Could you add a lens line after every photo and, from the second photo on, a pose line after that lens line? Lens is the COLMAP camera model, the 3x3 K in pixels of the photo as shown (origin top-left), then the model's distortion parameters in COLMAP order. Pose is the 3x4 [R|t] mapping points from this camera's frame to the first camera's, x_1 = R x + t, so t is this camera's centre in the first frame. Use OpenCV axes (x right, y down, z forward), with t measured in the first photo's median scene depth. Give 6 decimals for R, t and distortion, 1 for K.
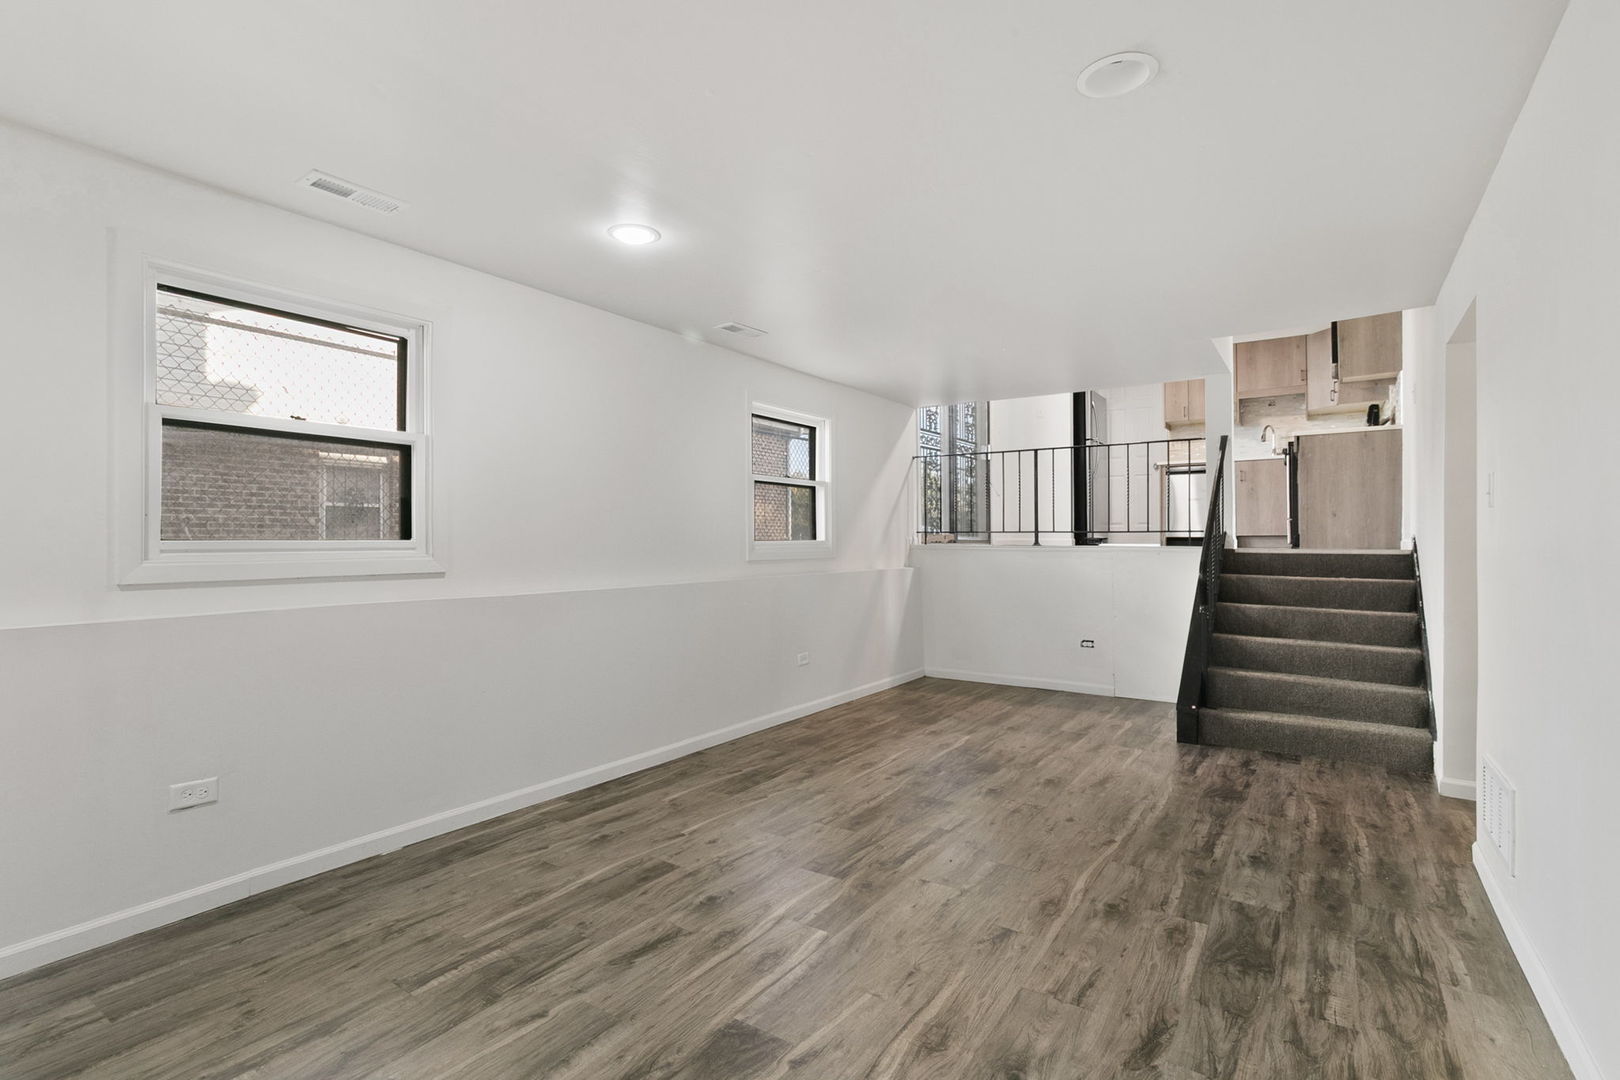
lens RADIAL K [[793.1, 0, 773.0], [0, 793.1, 532.9], [0, 0, 1]] dist [0.002563, -0.000045]
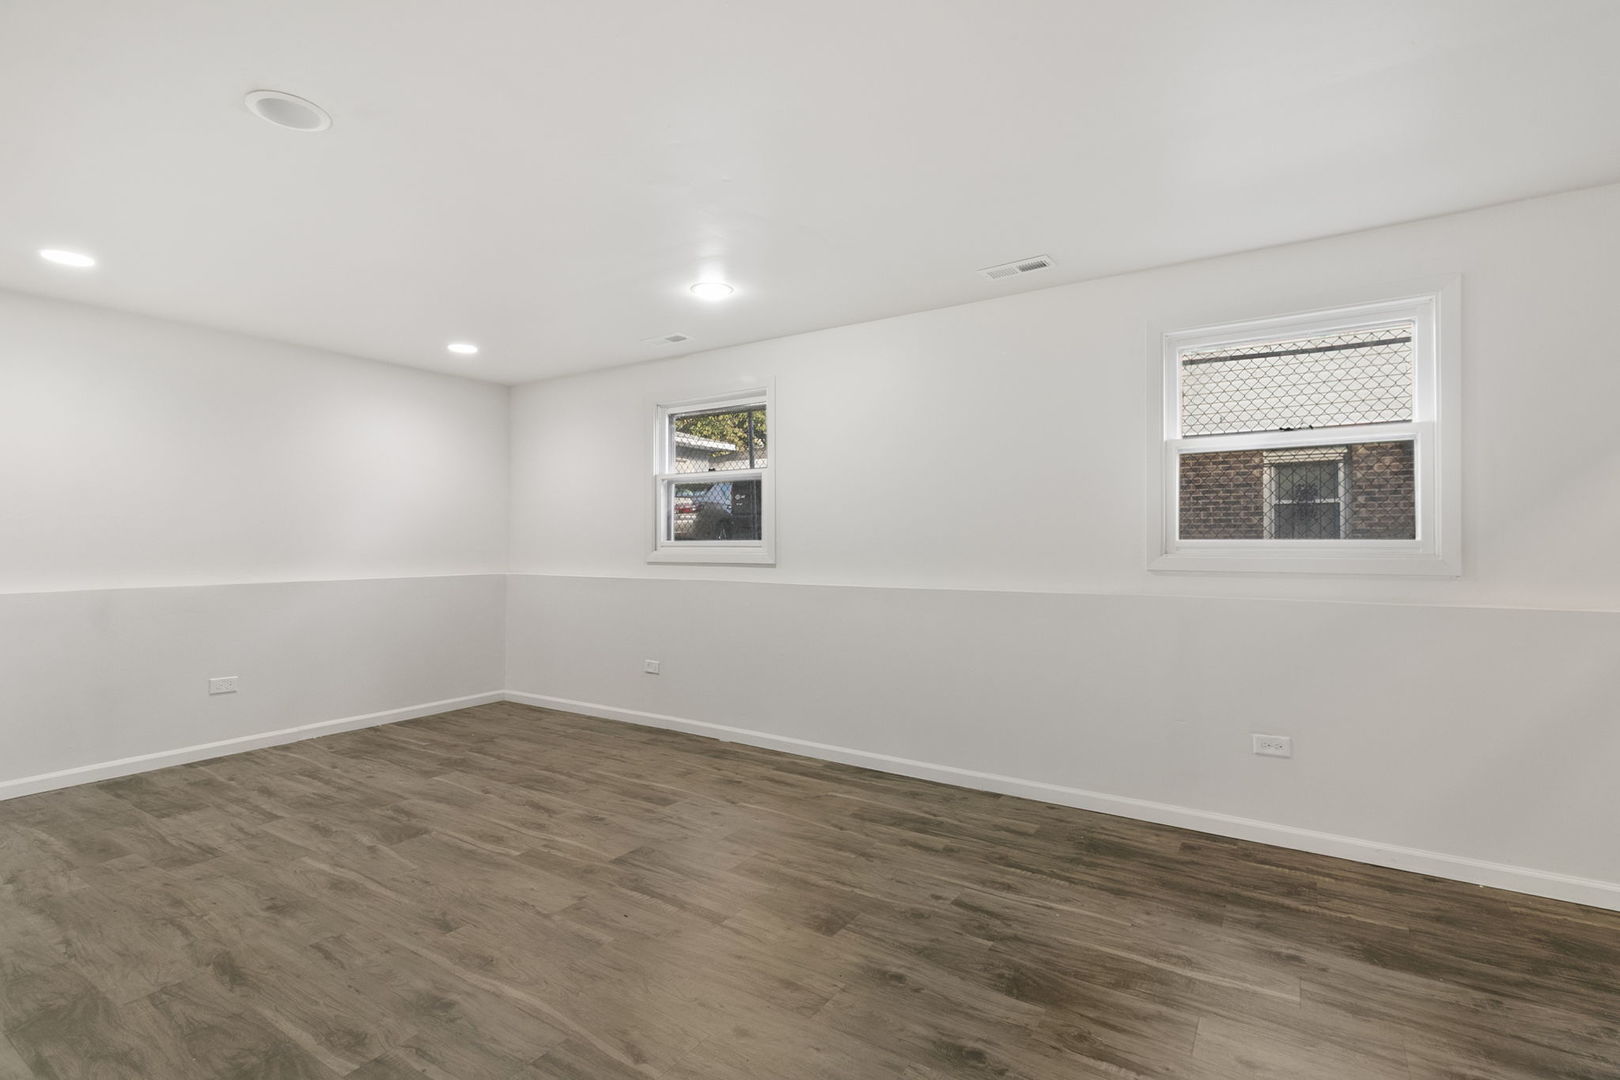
lens RADIAL K [[751.6, 0, 813.3], [0, 751.6, 543.7], [0, 0, 1]] dist [0.001238, 0.000258]
pose [[0.033970, 0.005073, -0.999410, 0.919954], [0.011380, 0.999920, 0.005462, 0.008044], [0.999358, -0.011559, 0.033910, 1.043267]]
